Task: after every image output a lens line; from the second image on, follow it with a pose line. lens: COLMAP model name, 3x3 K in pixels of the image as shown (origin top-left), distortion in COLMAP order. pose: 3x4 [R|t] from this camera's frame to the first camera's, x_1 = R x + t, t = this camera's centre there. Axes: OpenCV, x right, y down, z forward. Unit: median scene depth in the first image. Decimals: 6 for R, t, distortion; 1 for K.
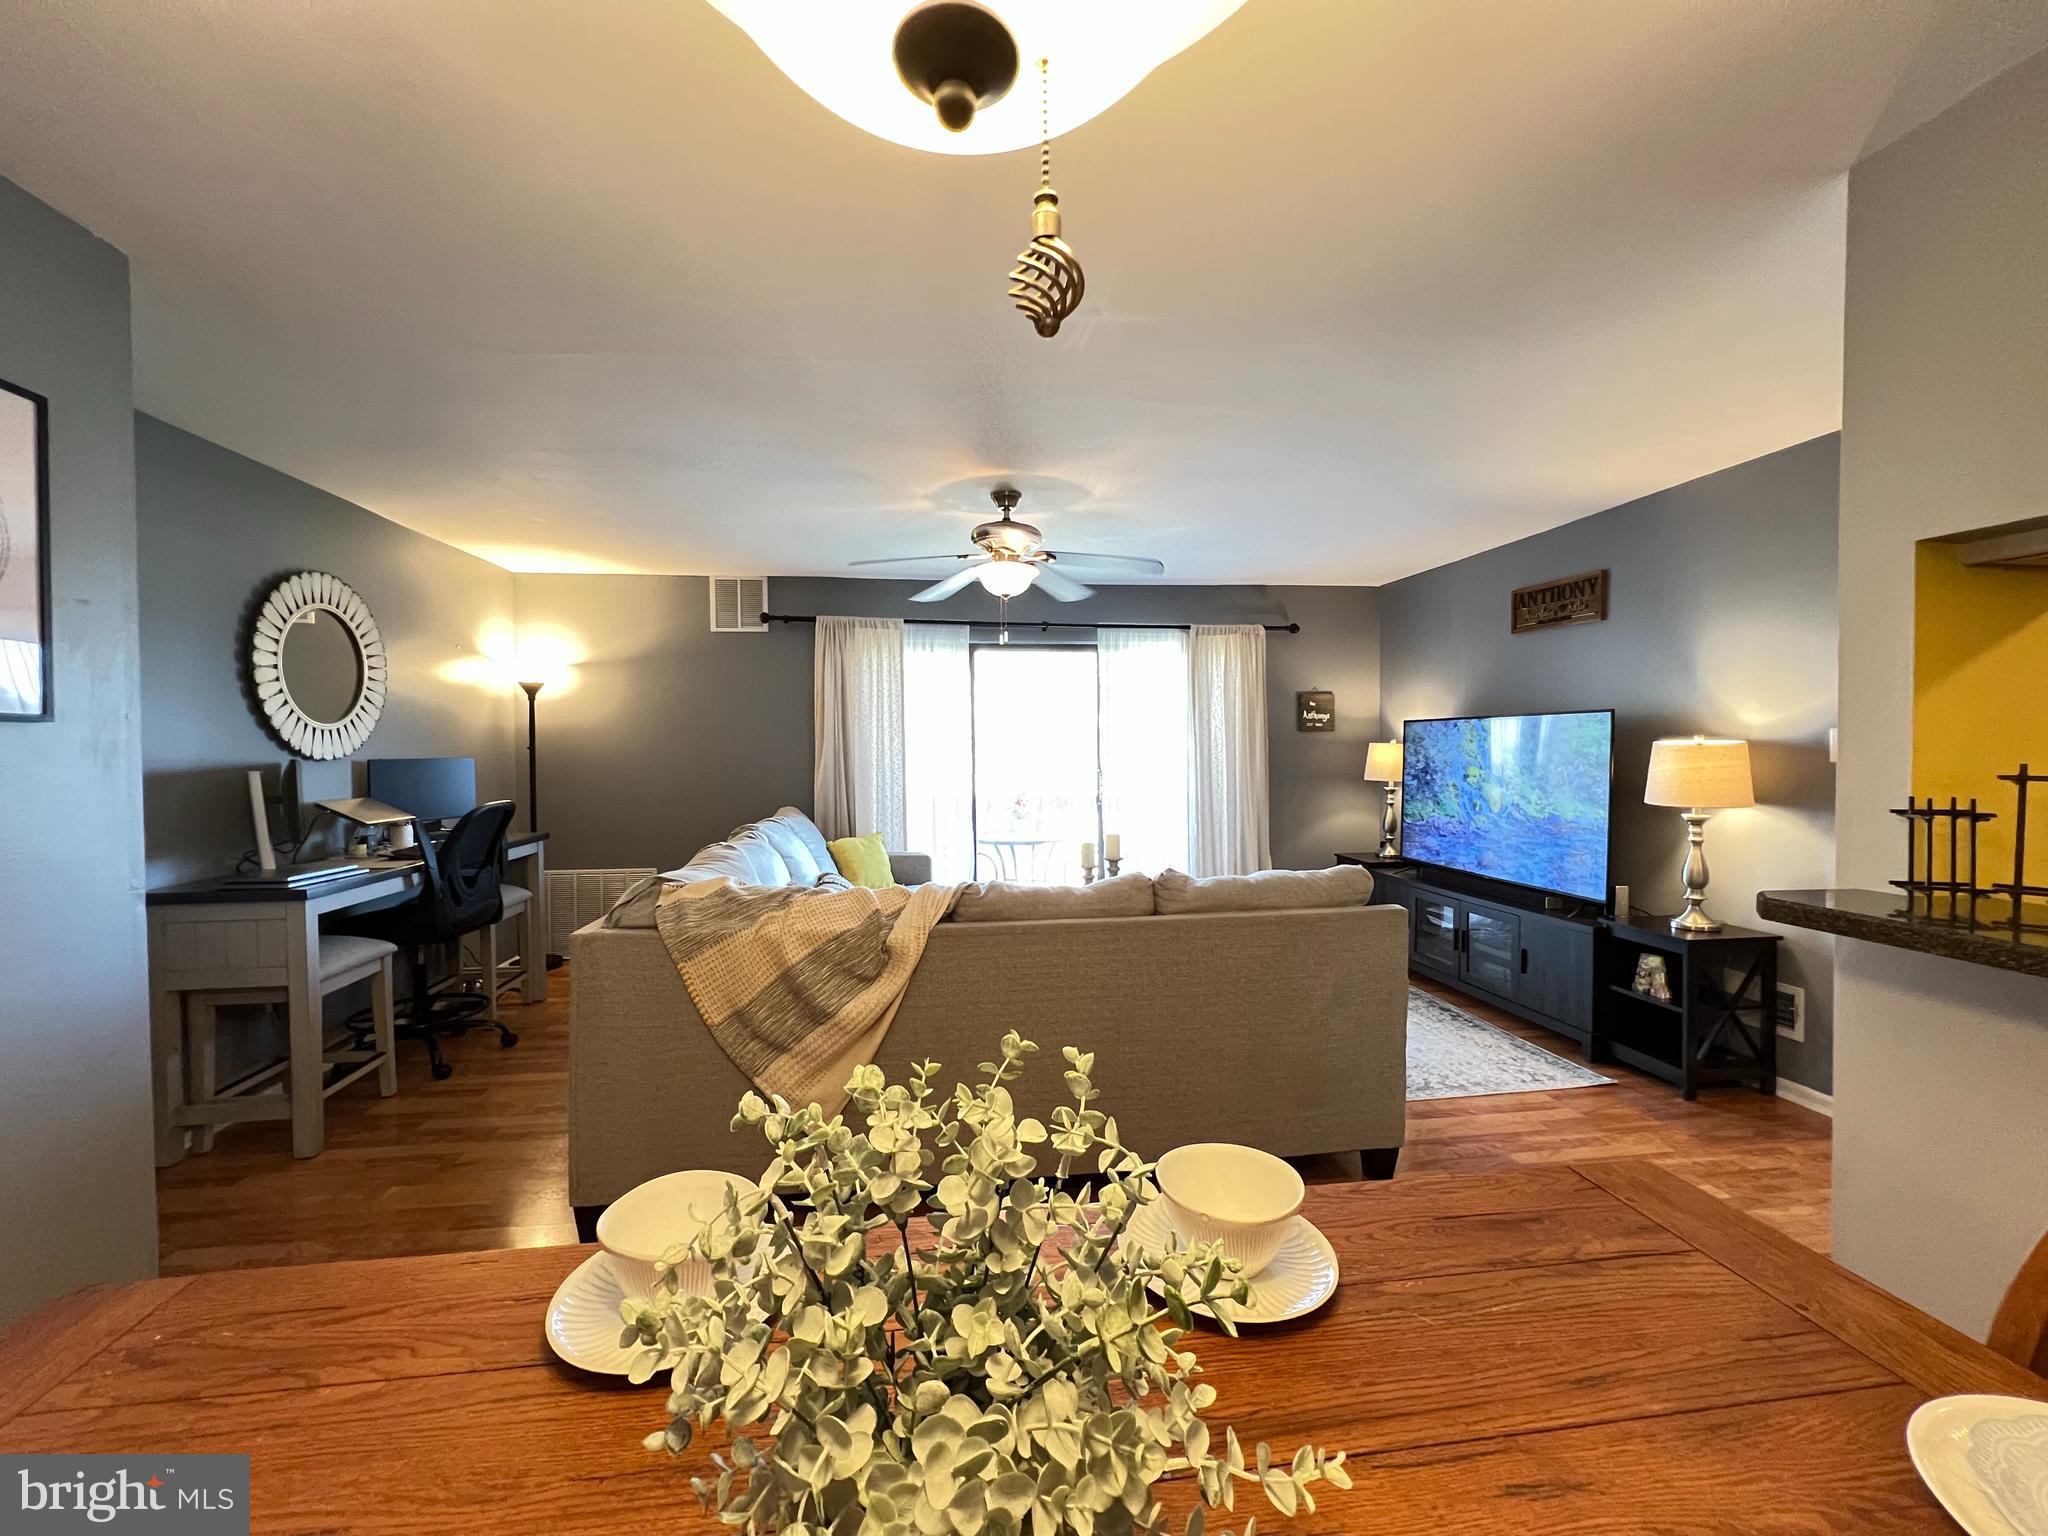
lens RADIAL K [[817.7, 0, 1020.3], [0, 817.7, 761.8], [0, 0, 1]] dist [-0.003022, 0.000223]
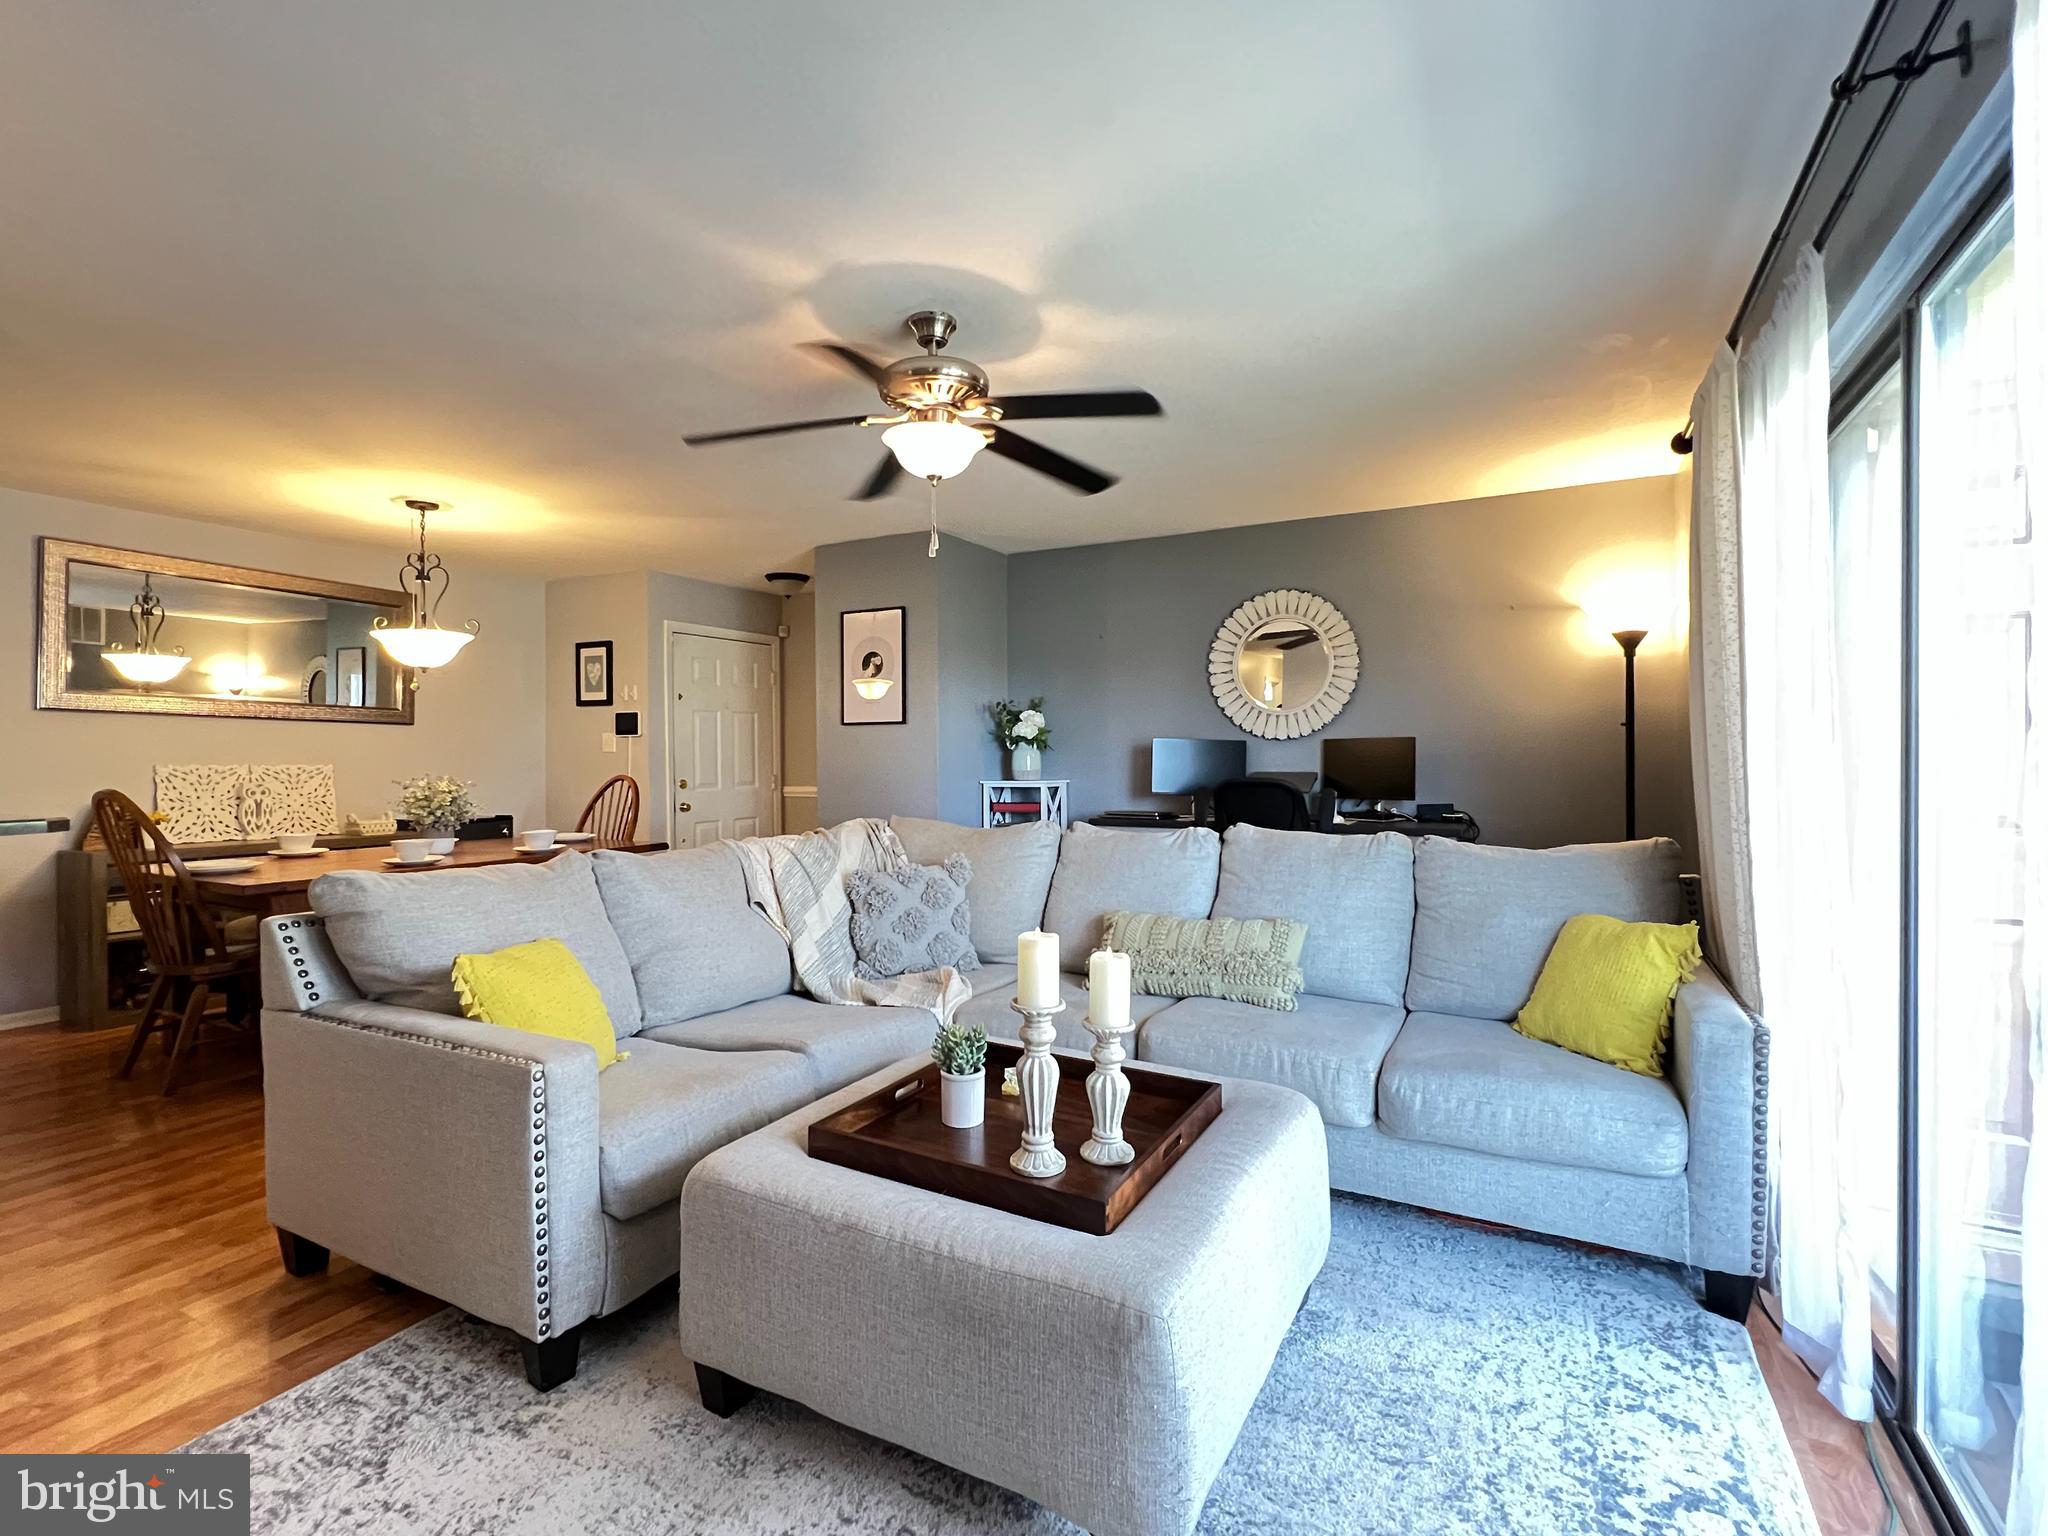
lens RADIAL K [[960.2, 0, 1010.1], [0, 960.2, 761.9], [0, 0, 1]] dist [-0.000517, -0.000725]
pose [[-0.596806, 0.012811, -0.802283, 0.479835], [-0.006725, 0.999758, 0.020967, 0.003972], [0.802357, 0.017909, -0.596575, 1.290264]]
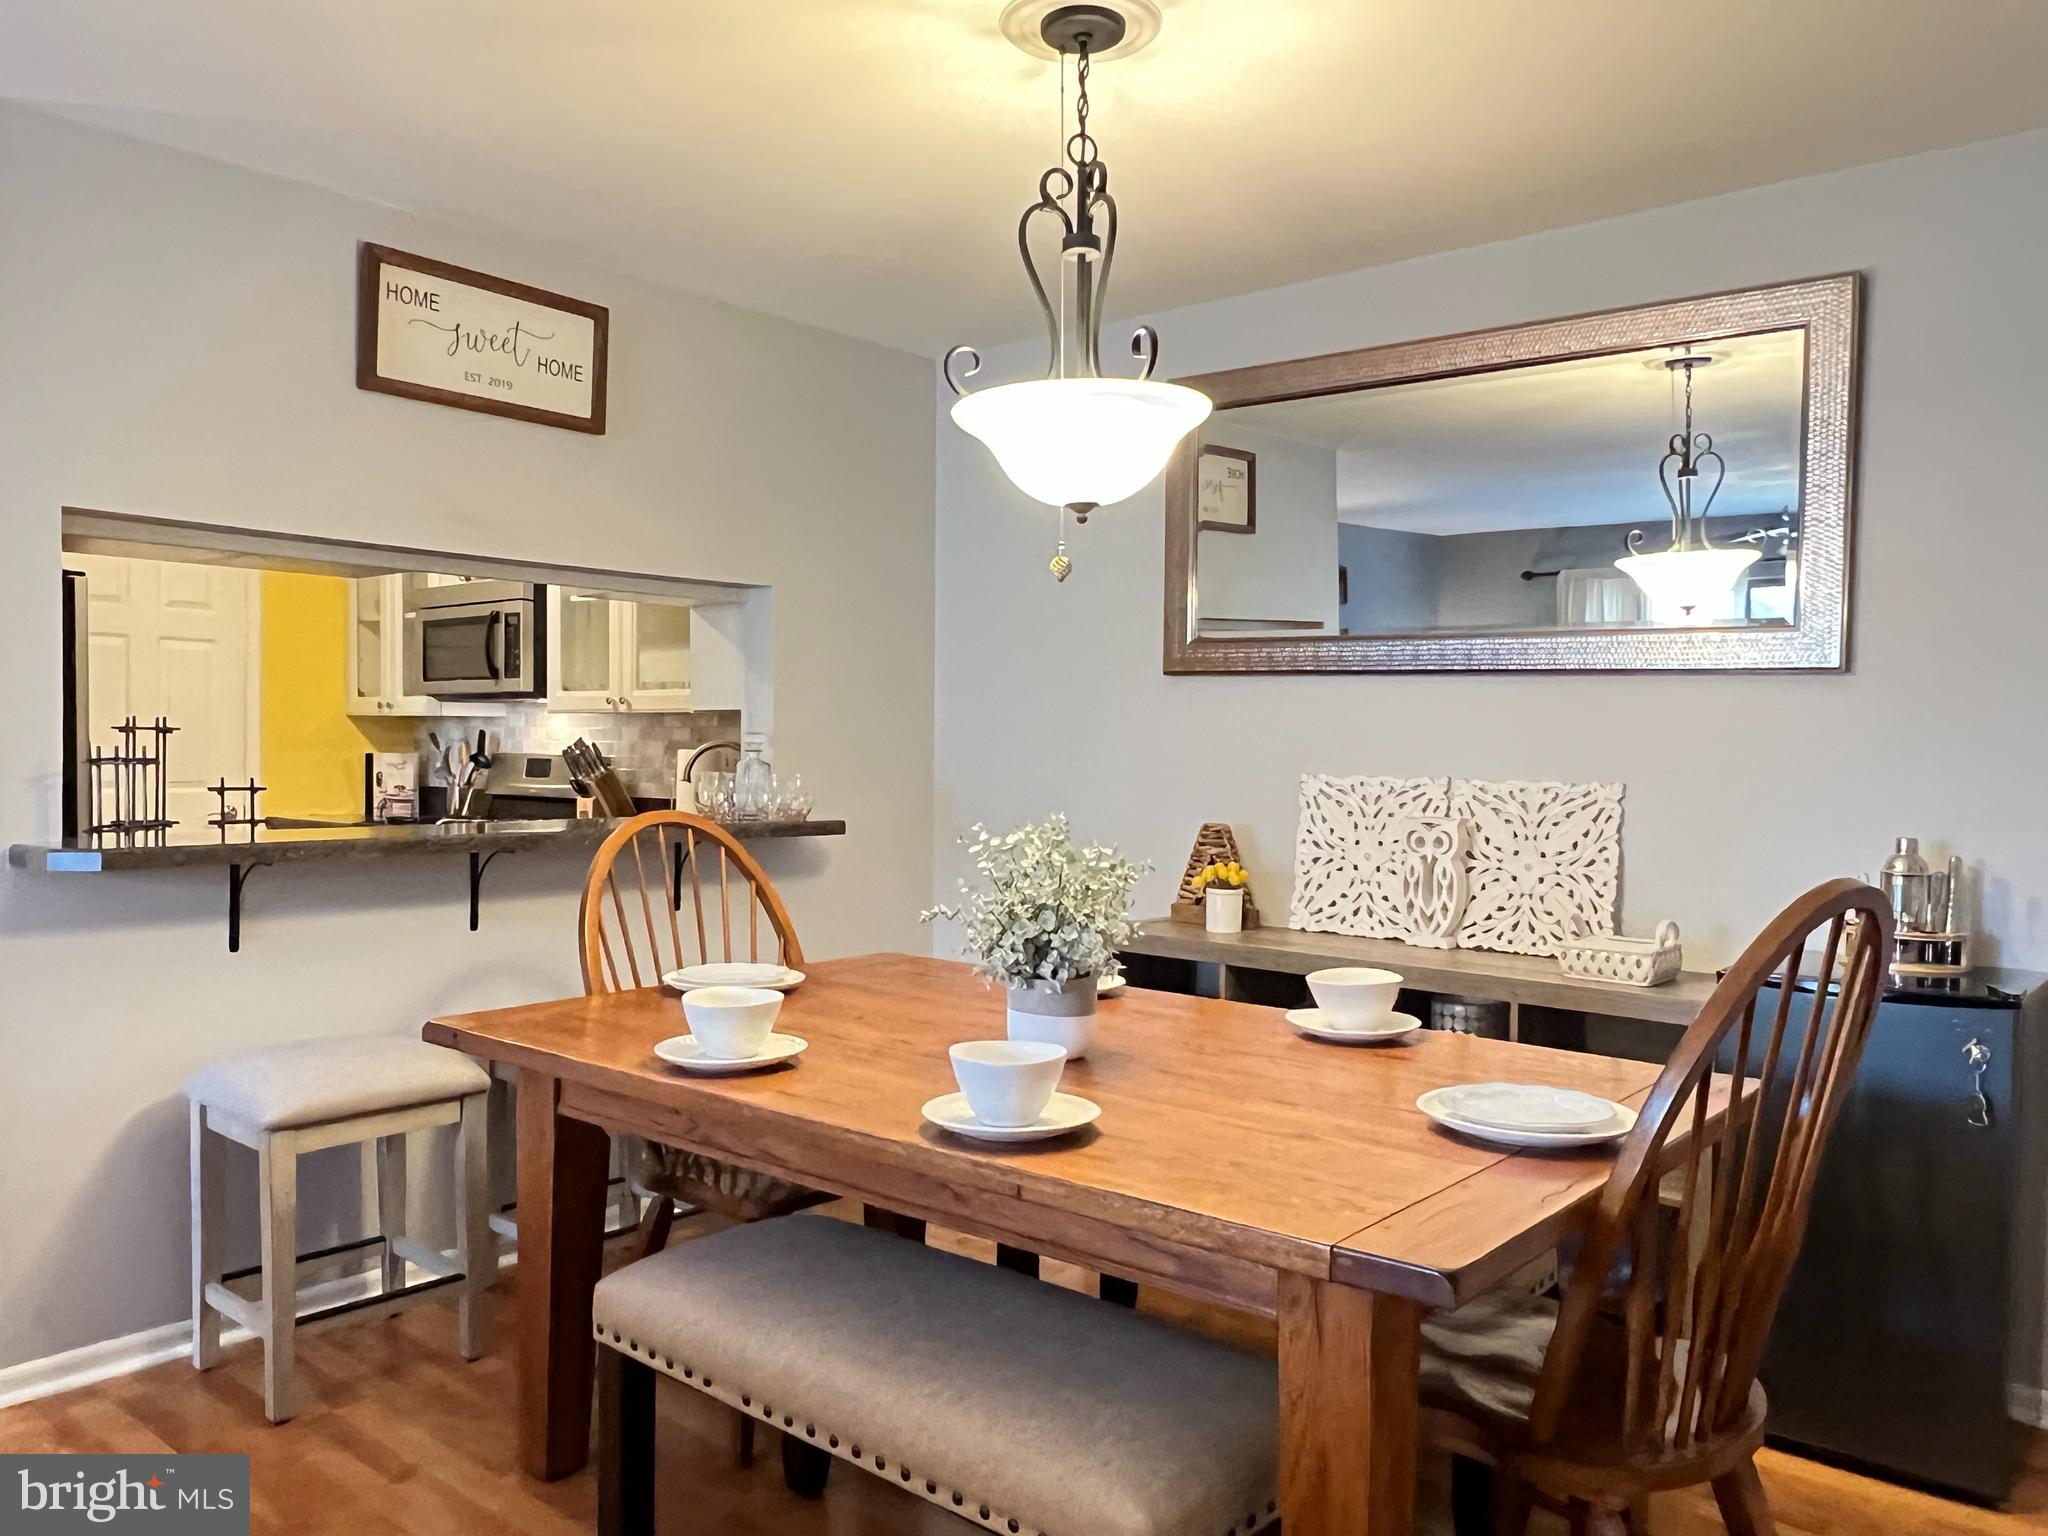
lens RADIAL K [[1506.2, 0, 1024.0], [0, 1506.2, 768.0], [0, 0, 1]] dist [-0.007293, -0.000776]
pose [[-0.676605, -0.015750, 0.736178, -0.426999], [0.006930, 0.999591, 0.027754, 0.008753], [-0.736314, 0.023880, -0.676219, 0.510417]]
